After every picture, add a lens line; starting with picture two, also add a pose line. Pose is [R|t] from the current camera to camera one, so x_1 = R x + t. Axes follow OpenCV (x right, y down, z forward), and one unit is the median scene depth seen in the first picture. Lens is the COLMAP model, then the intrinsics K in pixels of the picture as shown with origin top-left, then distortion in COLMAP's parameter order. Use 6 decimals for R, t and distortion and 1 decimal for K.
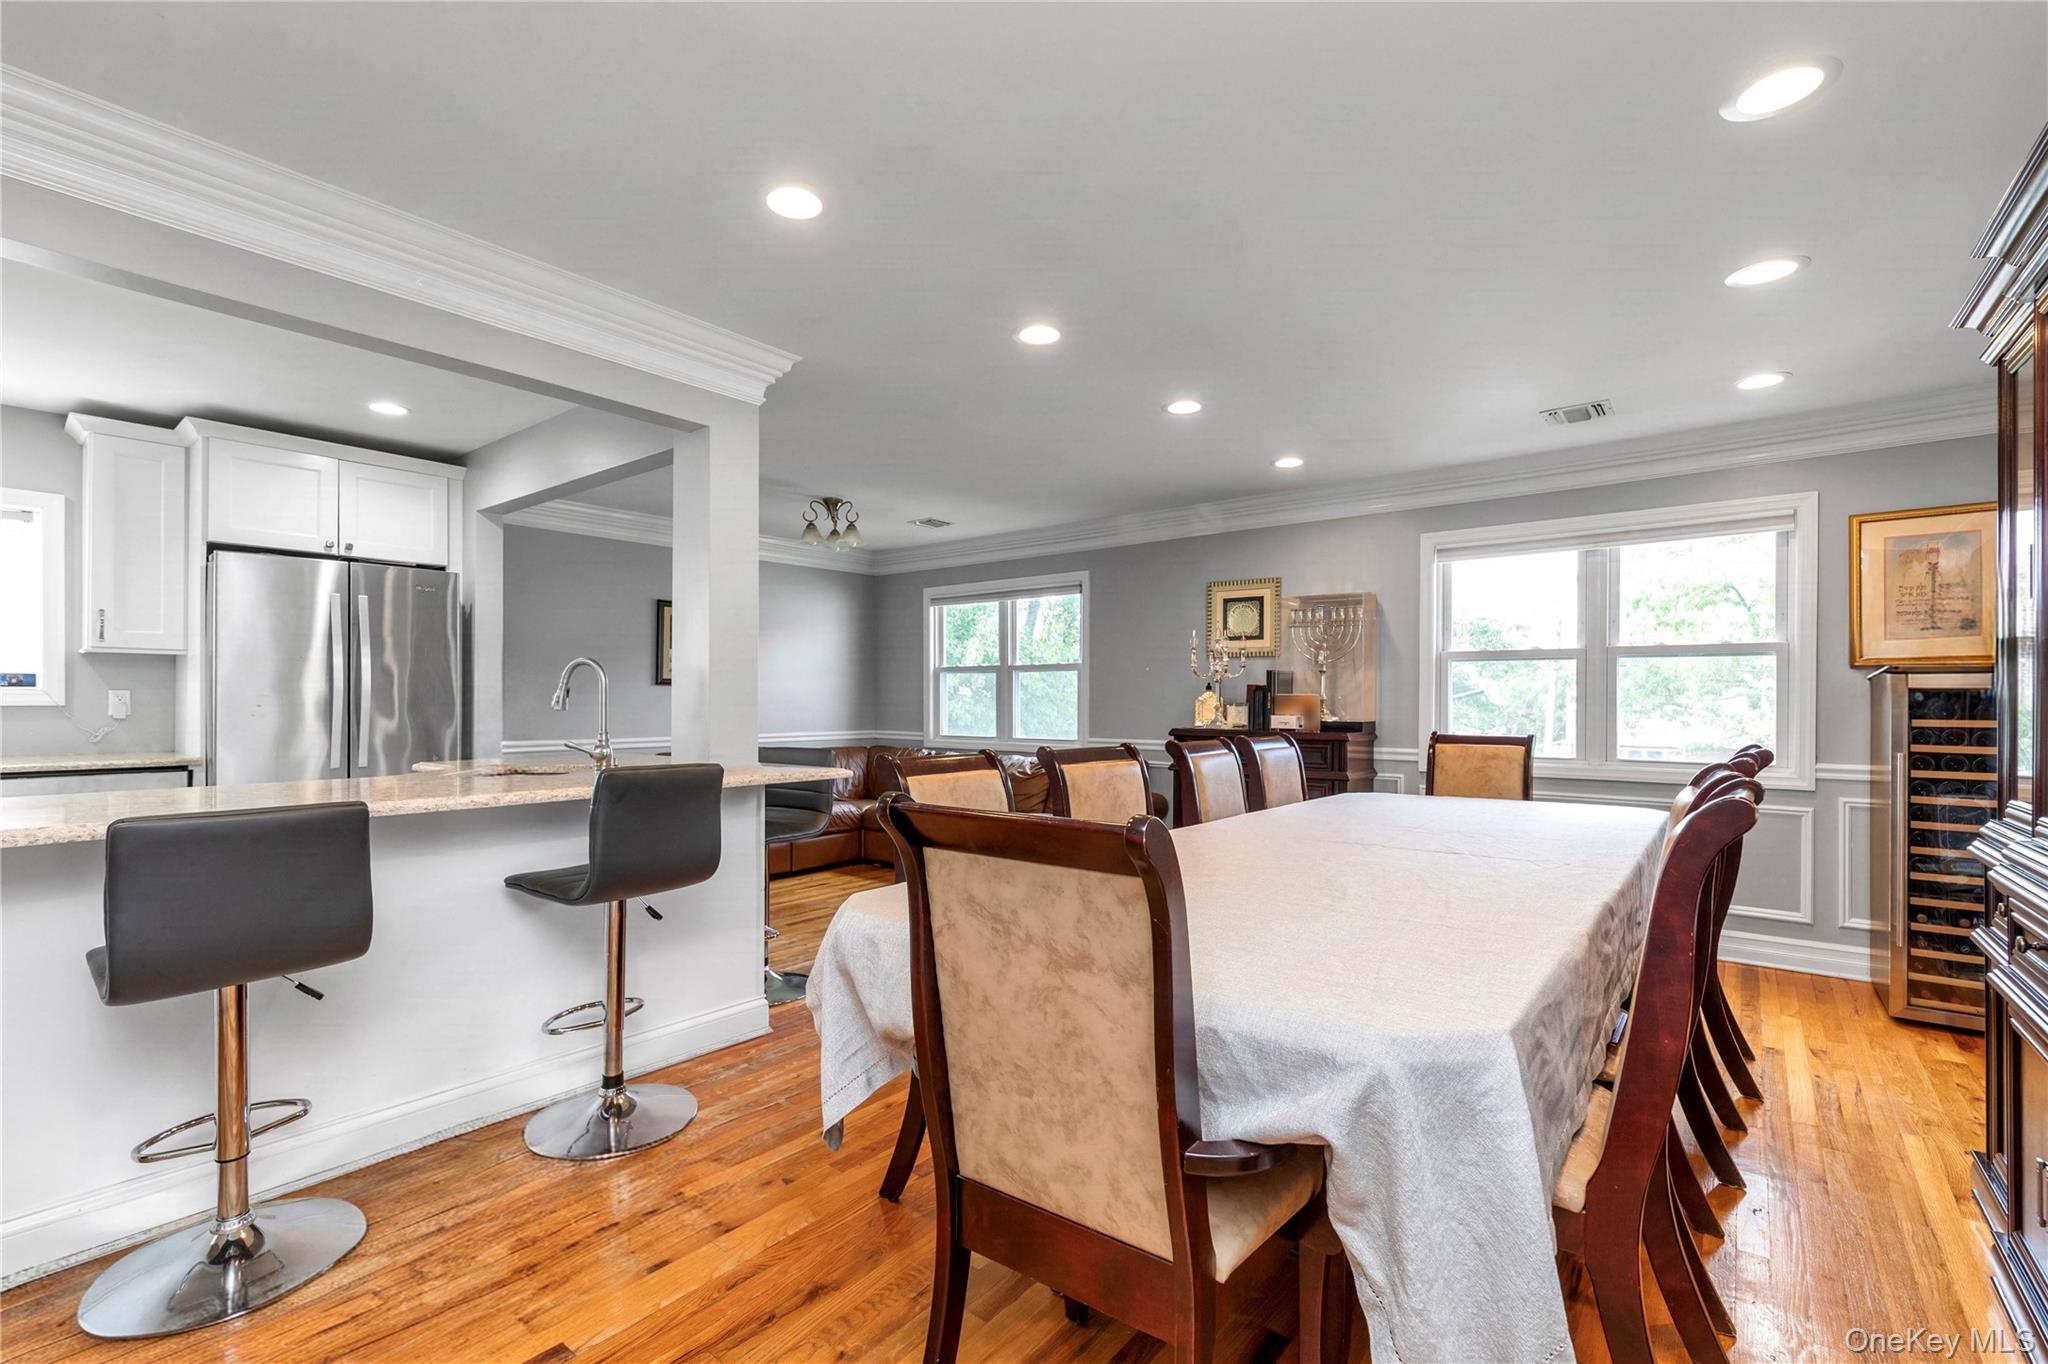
lens RADIAL K [[893.7, 0, 1019.2], [0, 893.7, 699.2], [0, 0, 1]] dist [-0.003890, -0.000197]
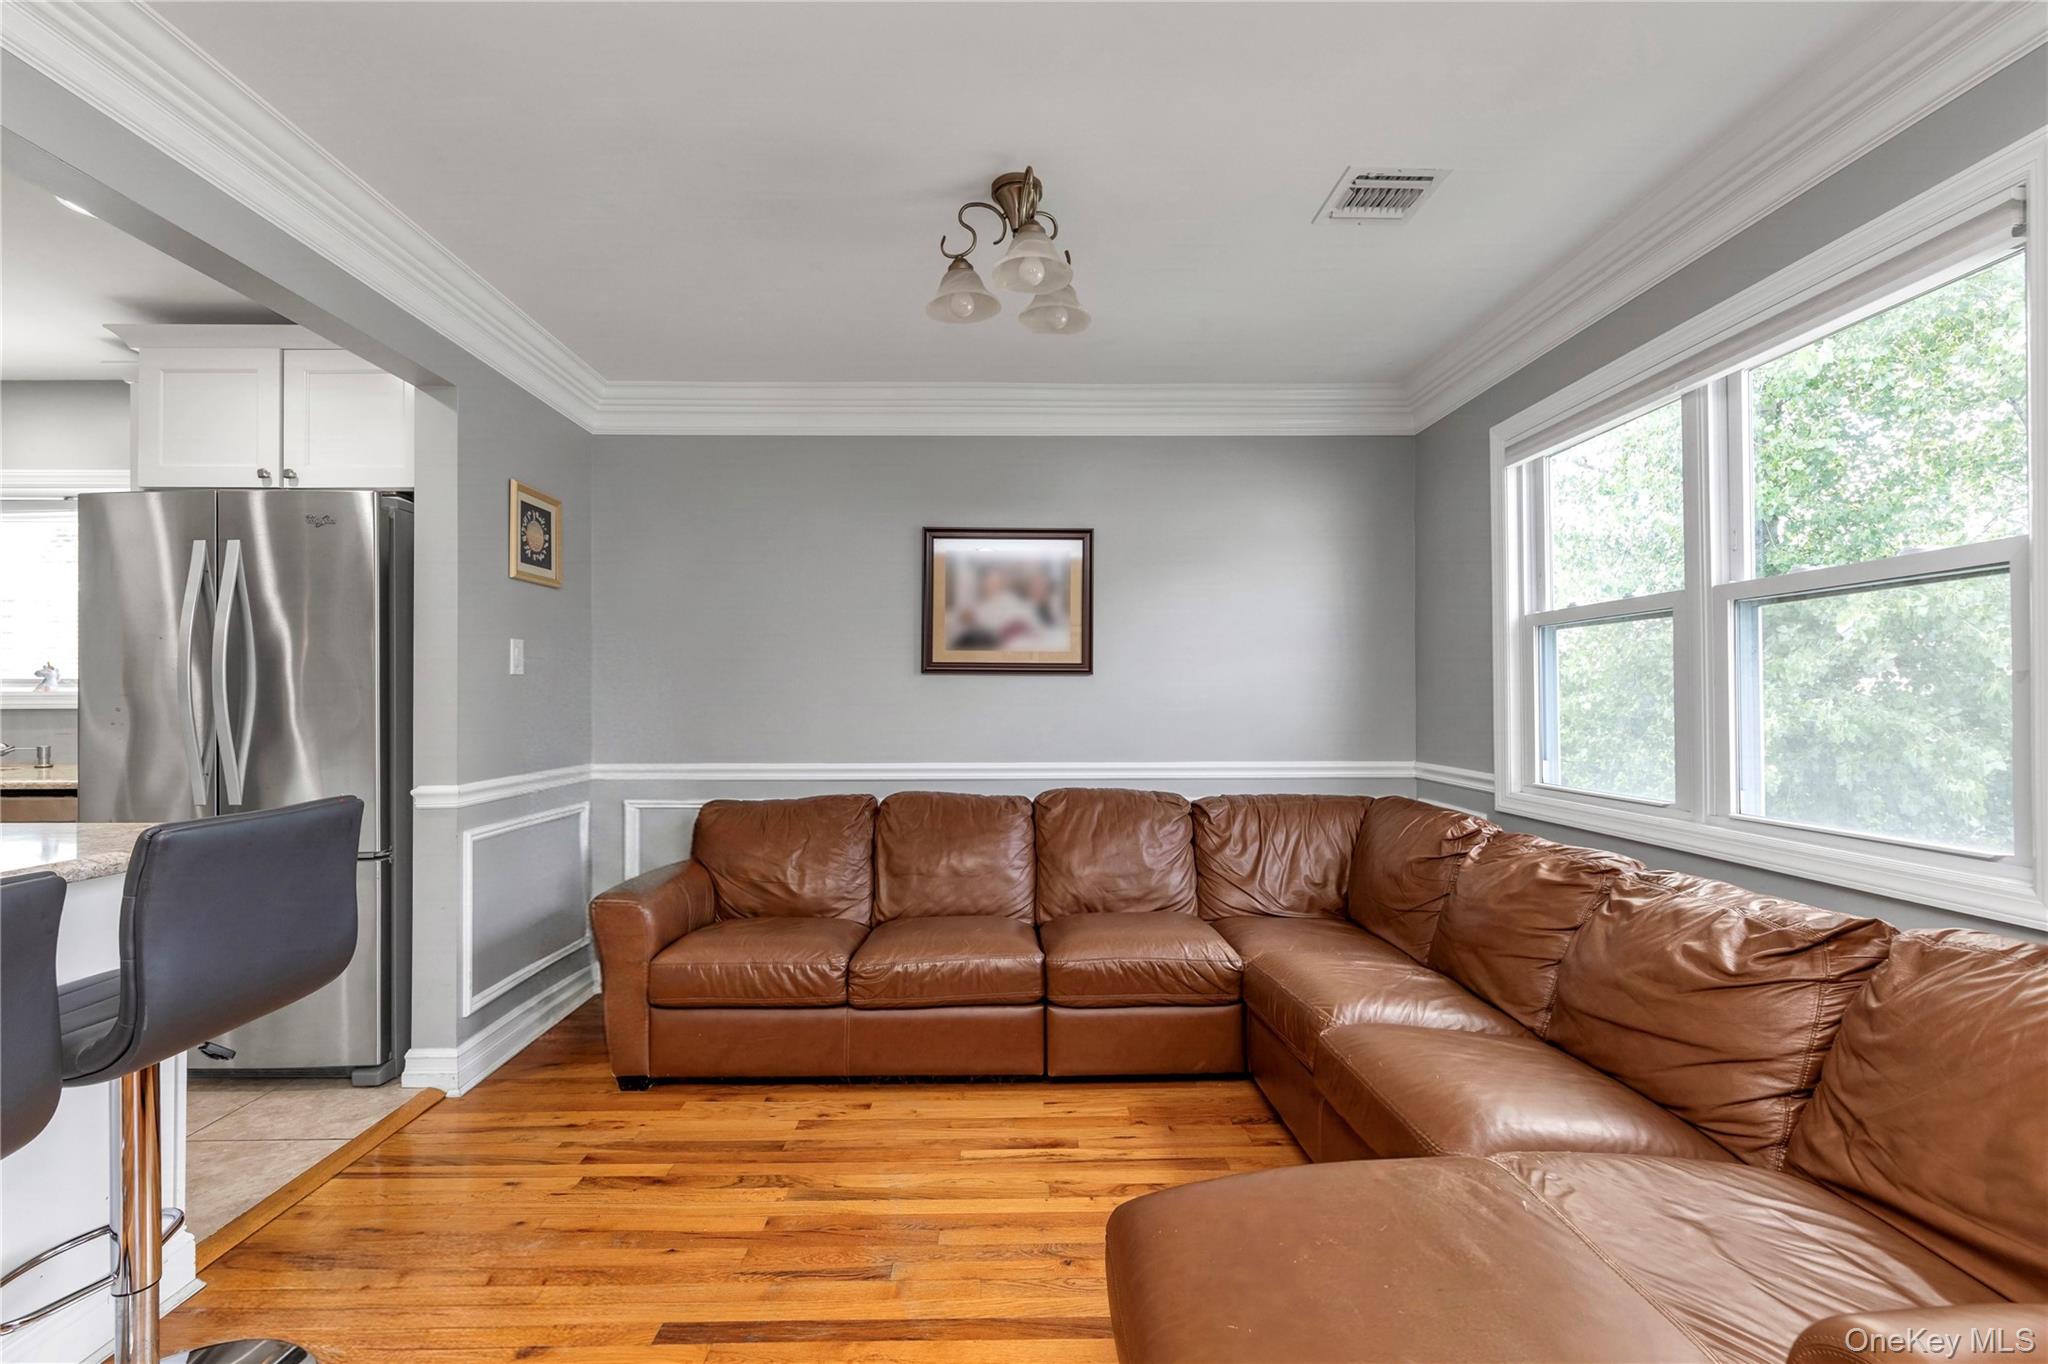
lens RADIAL K [[893.7, 0, 1017.1], [0, 893.7, 693.8], [0, 0, 1]] dist [-0.003890, -0.000197]
pose [[0.642532, -0.007492, -0.766223, 0.121990], [0.005572, 0.999971, -0.005105, 0.001555], [0.766239, -0.000989, 0.642555, 1.013153]]
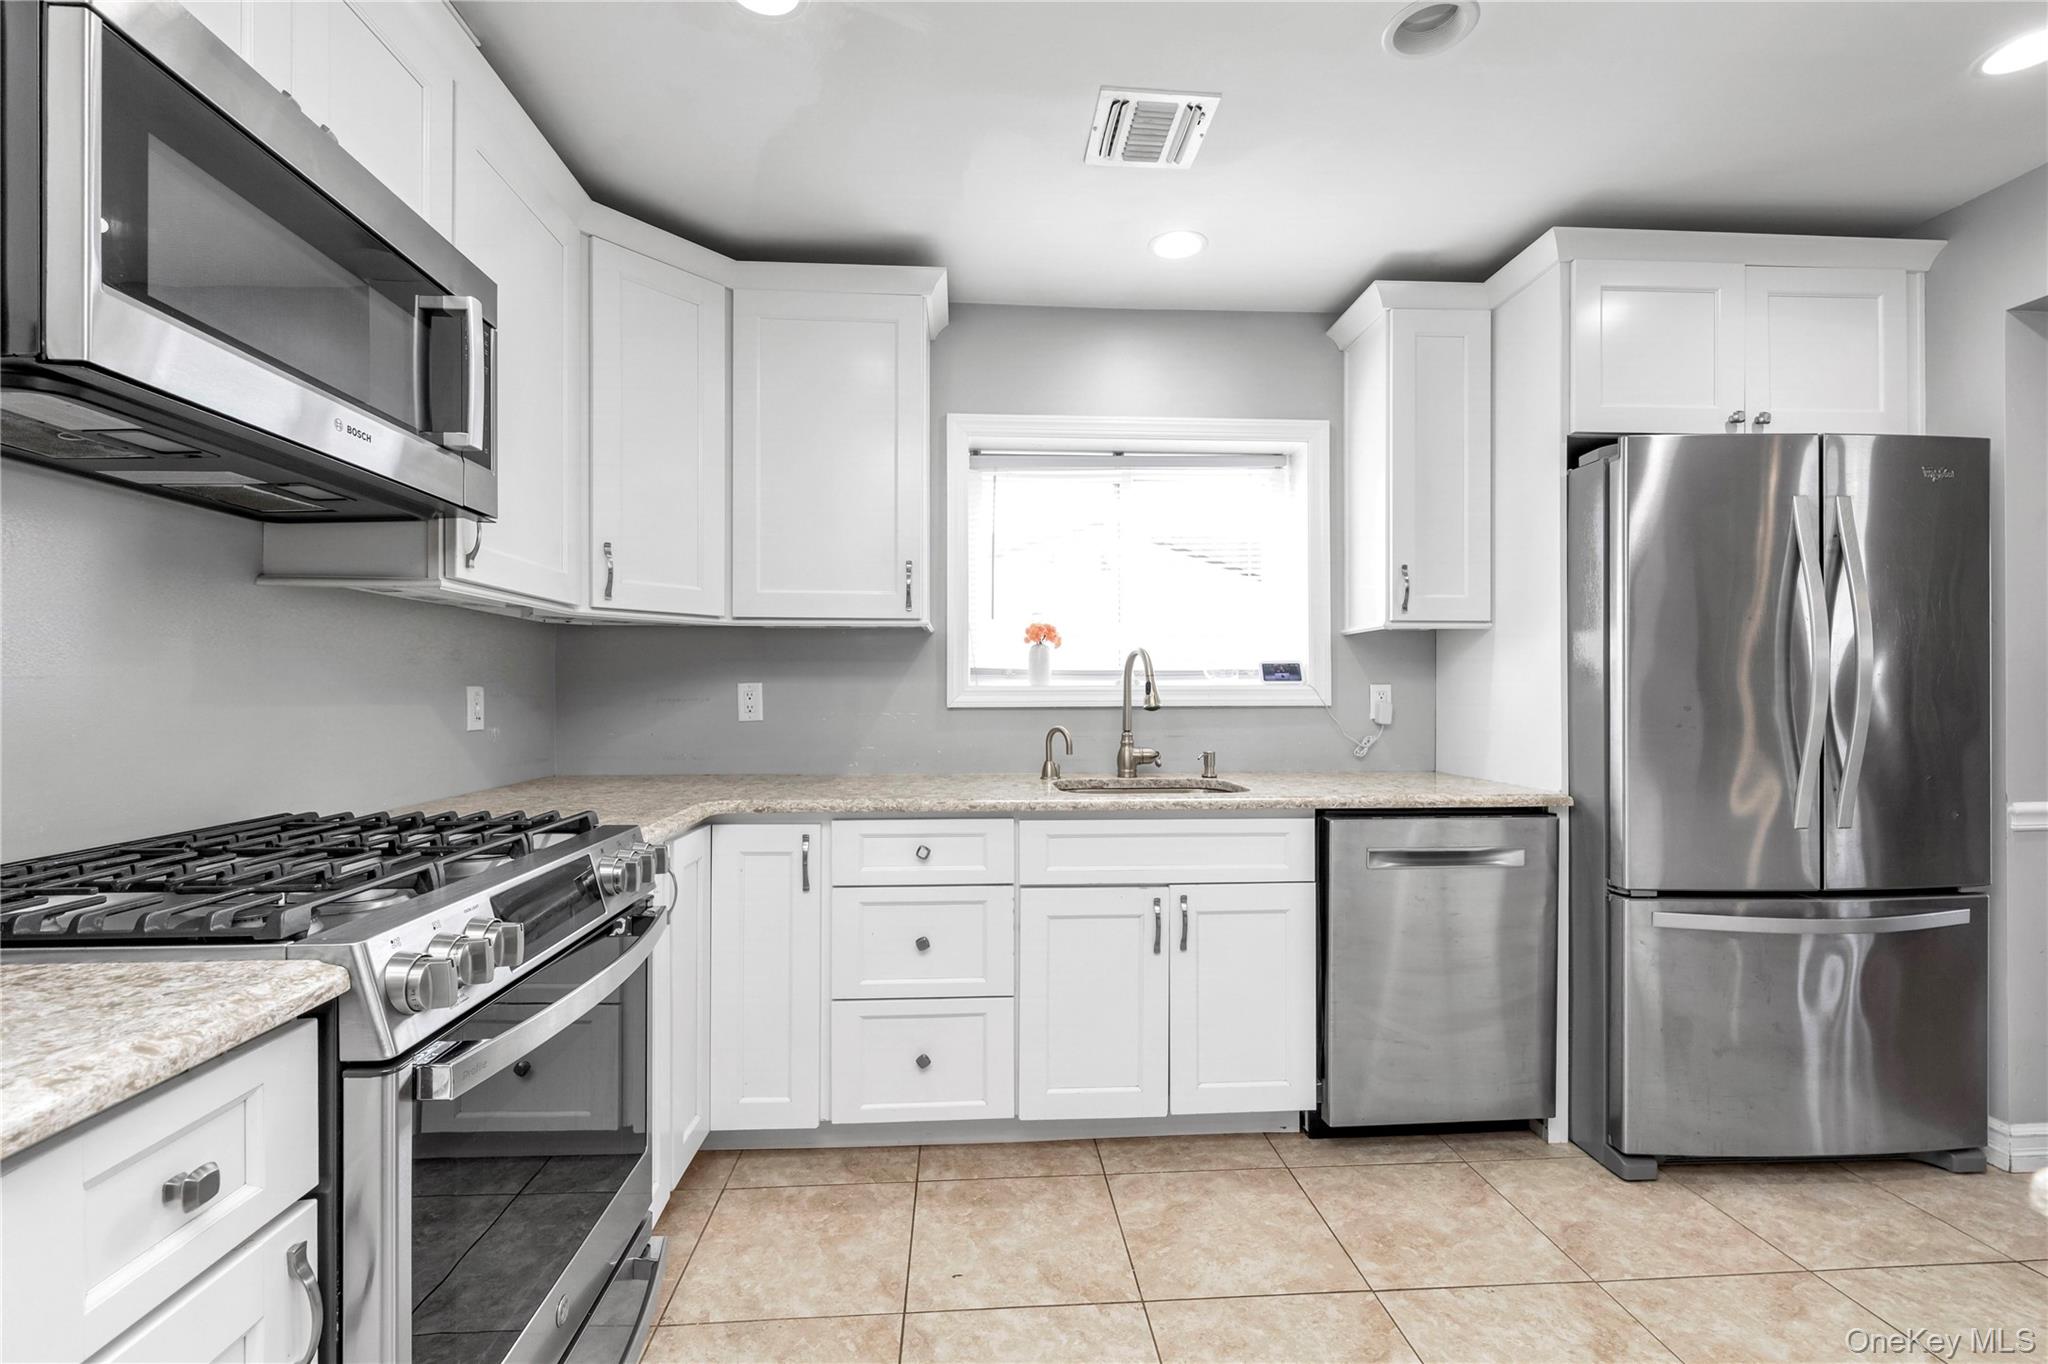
lens RADIAL K [[893.7, 0, 1014.2], [0, 893.7, 692.3], [0, 0, 1]] dist [-0.003890, -0.000197]
pose [[0.664722, -0.004586, -0.747077, -0.664916], [0.003603, 0.999989, -0.002932, -0.002732], [0.747082, -0.000743, 0.664731, 0.299551]]
